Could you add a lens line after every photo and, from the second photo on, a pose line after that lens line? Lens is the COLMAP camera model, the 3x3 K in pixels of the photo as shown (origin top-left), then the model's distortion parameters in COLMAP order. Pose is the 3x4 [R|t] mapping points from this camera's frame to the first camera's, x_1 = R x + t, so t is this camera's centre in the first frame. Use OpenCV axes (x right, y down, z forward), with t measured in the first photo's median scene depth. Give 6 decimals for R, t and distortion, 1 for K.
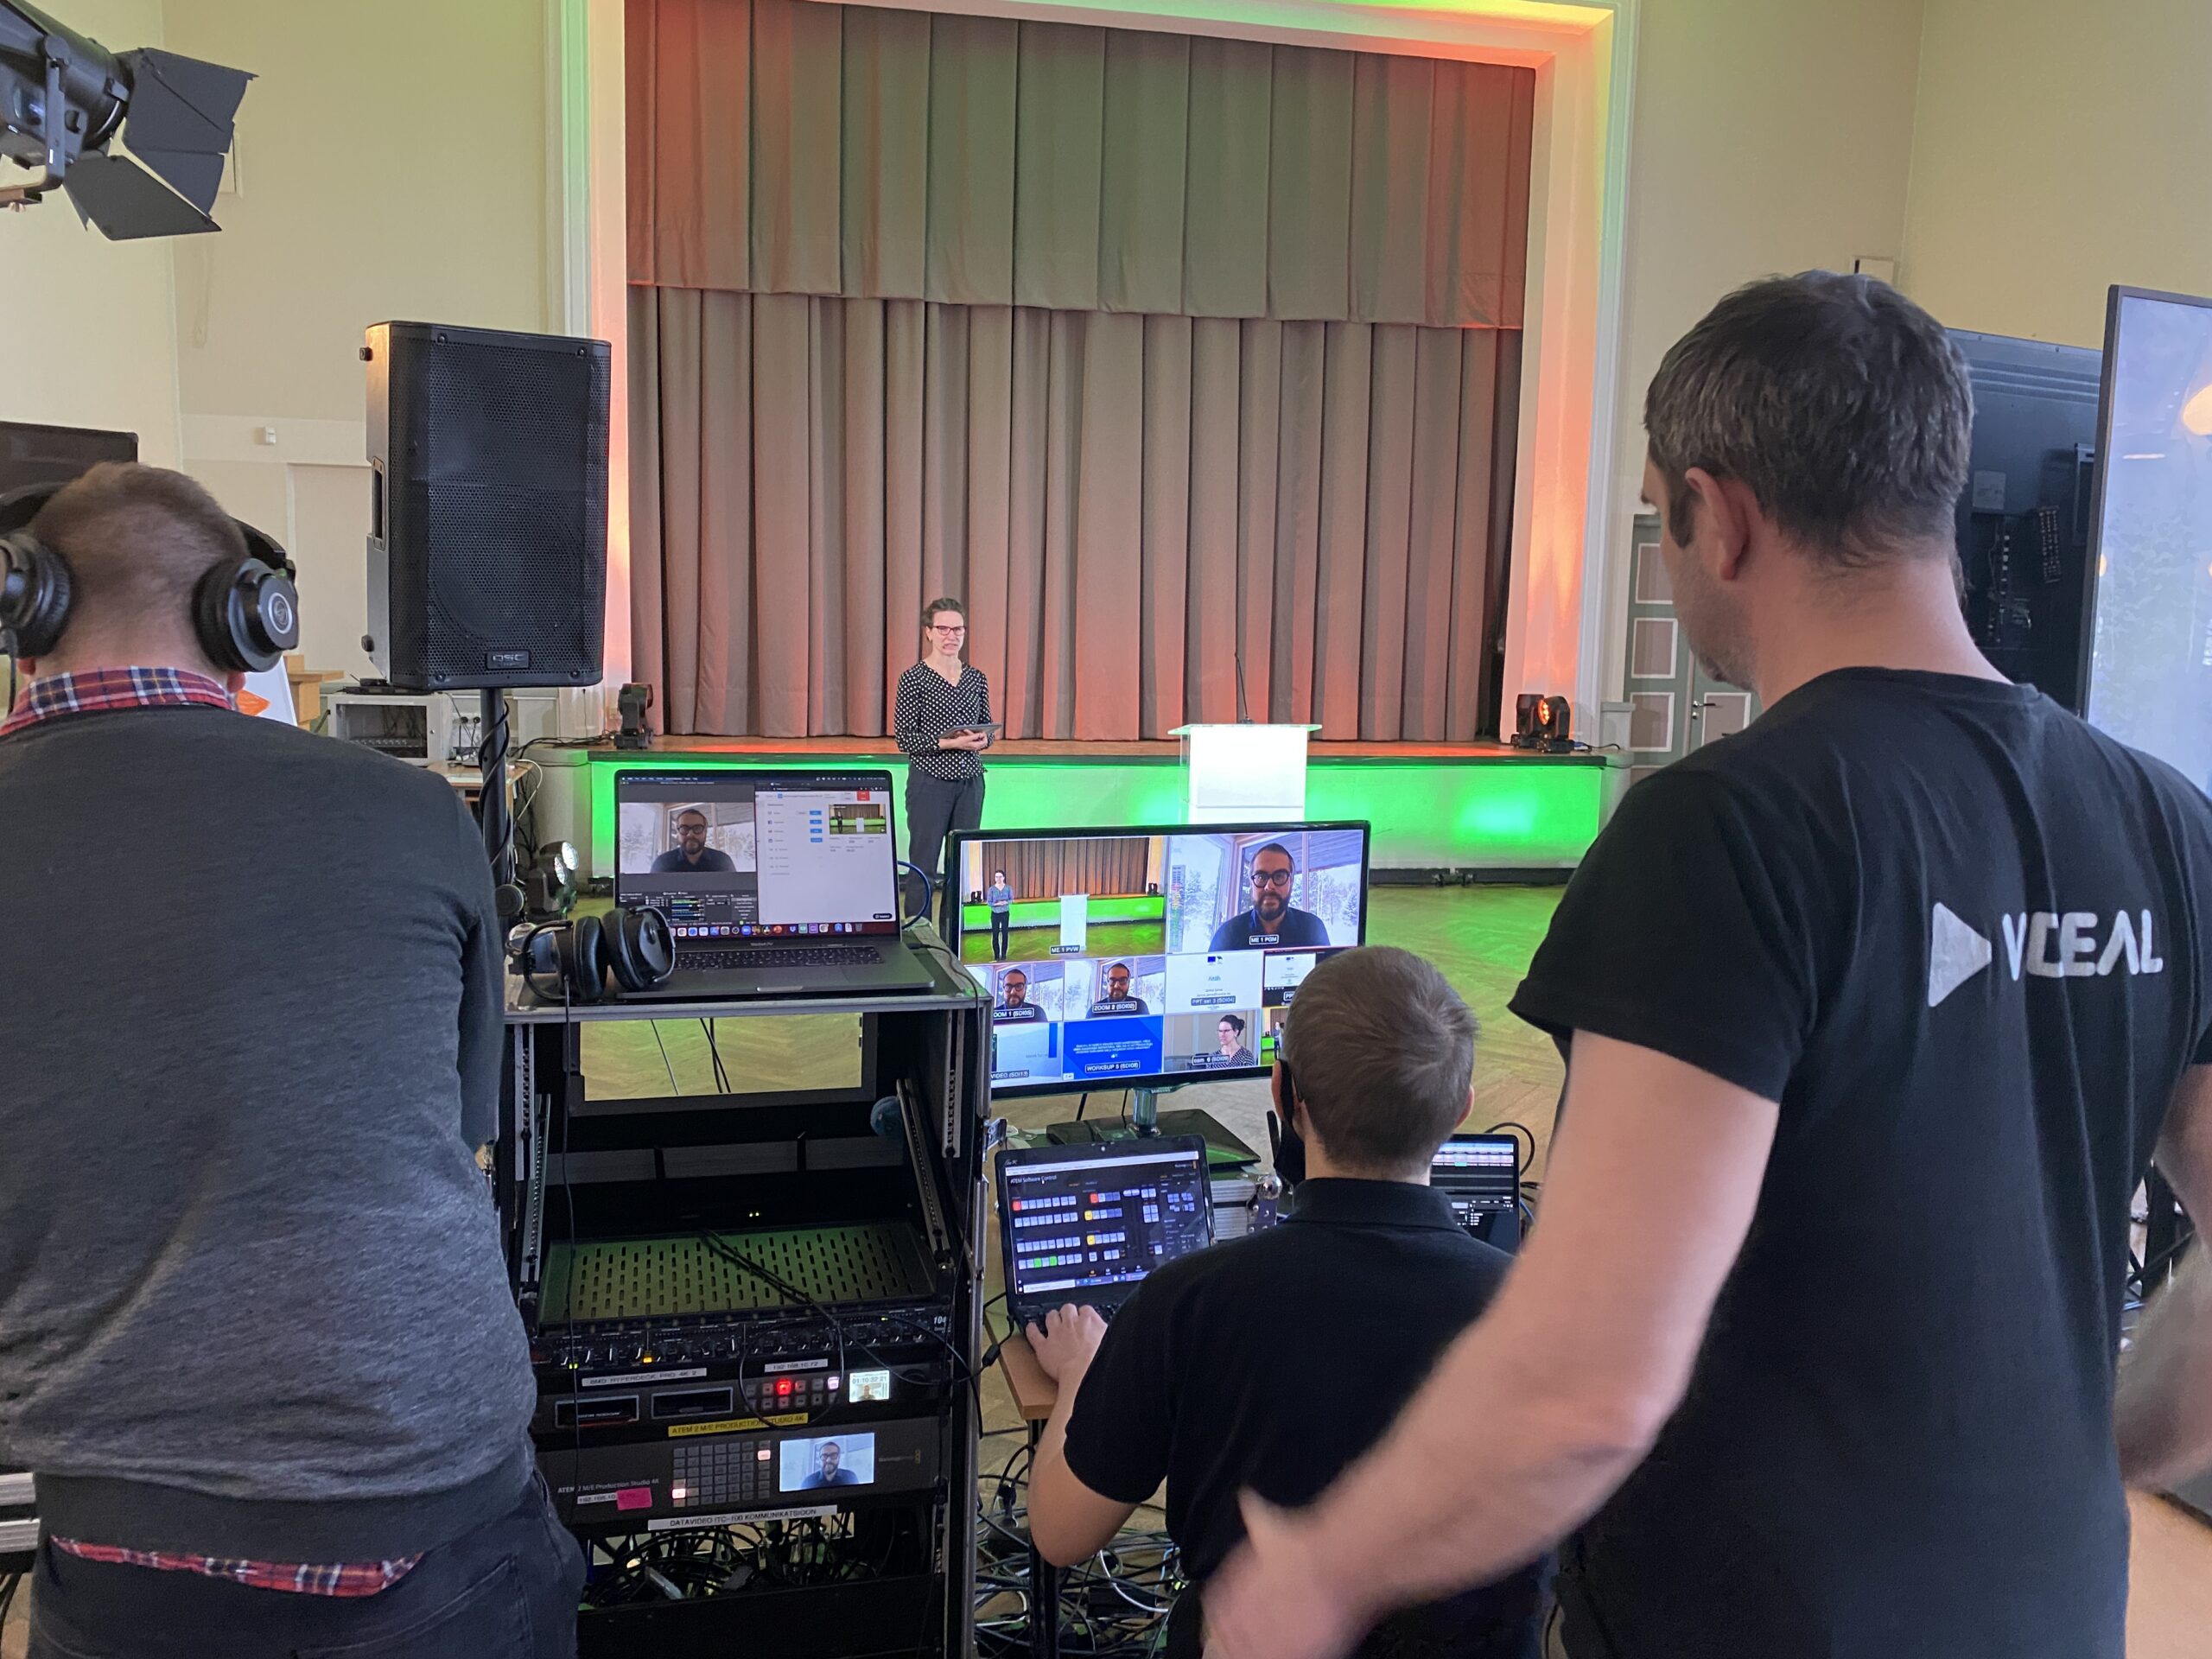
lens RADIAL K [[1958.7, 0, 1106.0], [0, 1958.7, 829.5], [0, 0, 1]] dist [-0.011433, -0.009189]
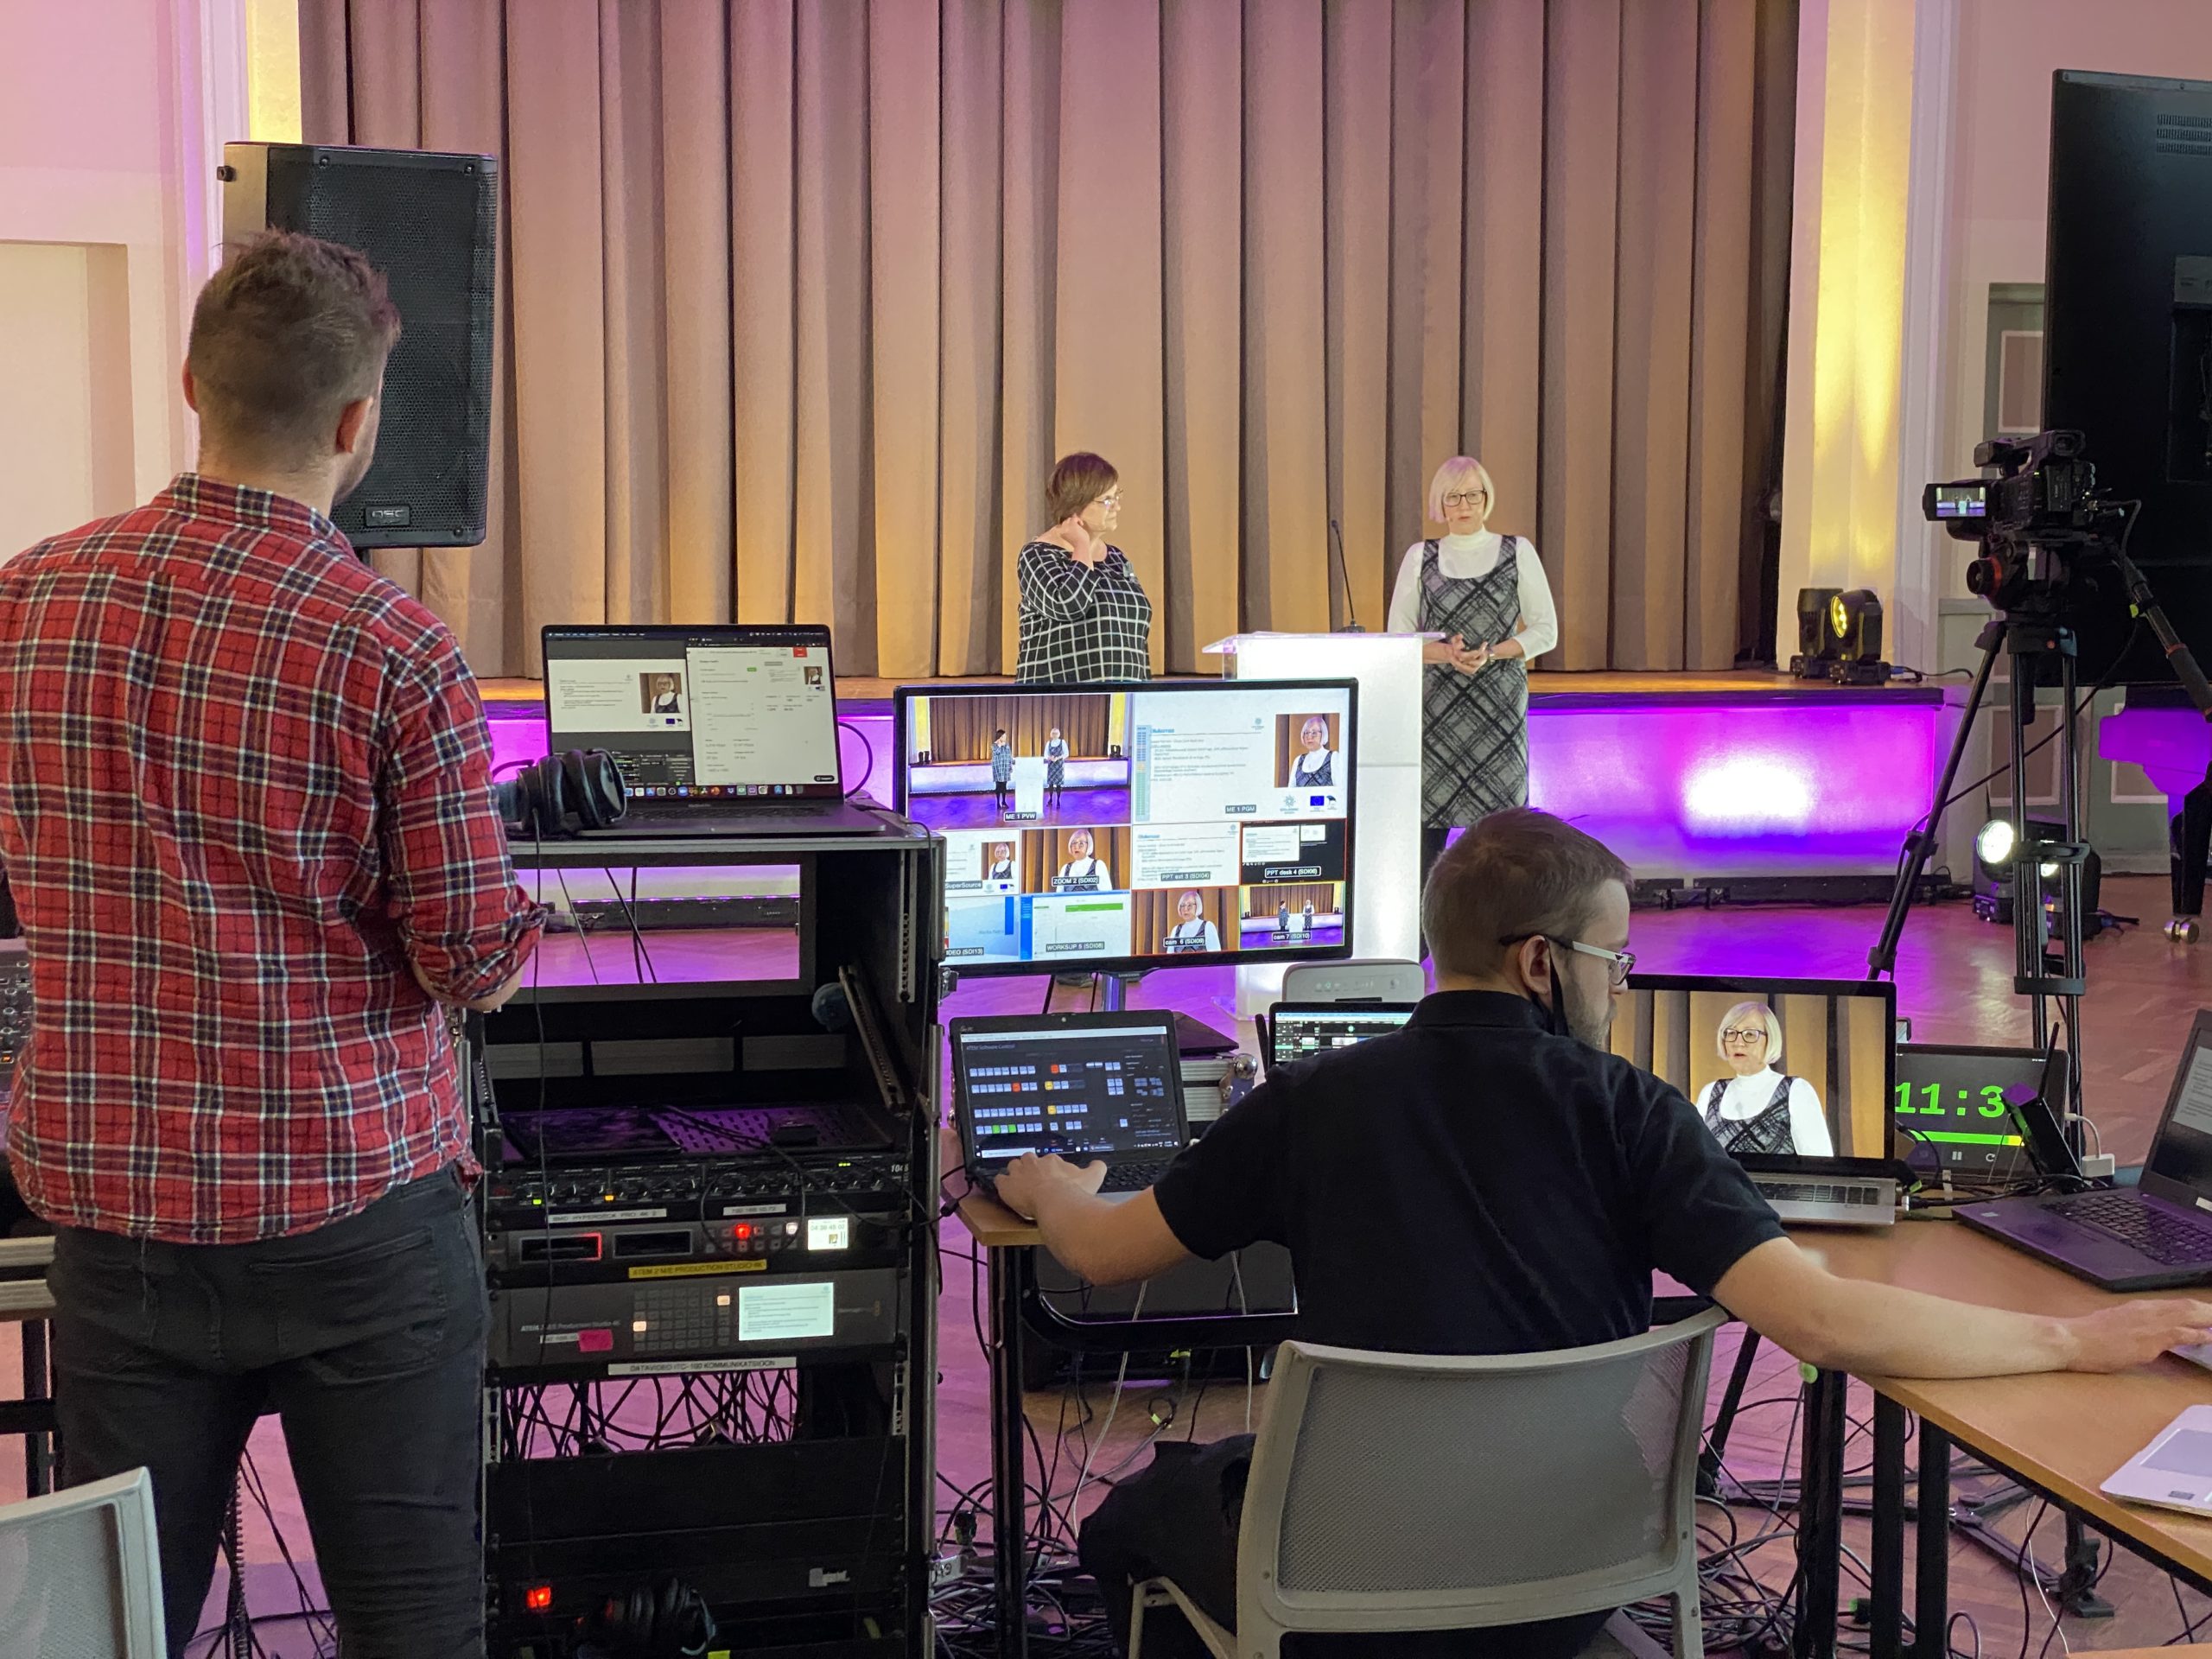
lens RADIAL K [[3346.1, 0, 1106.0], [0, 3346.1, 829.5], [0, 0, 1]] dist [0.005089, -0.010602]
pose [[0.999848, -0.017302, -0.002249, 0.024568], [0.017298, 0.999849, -0.001758, 0.076418], [0.002279, 0.001719, 0.999996, -0.620920]]
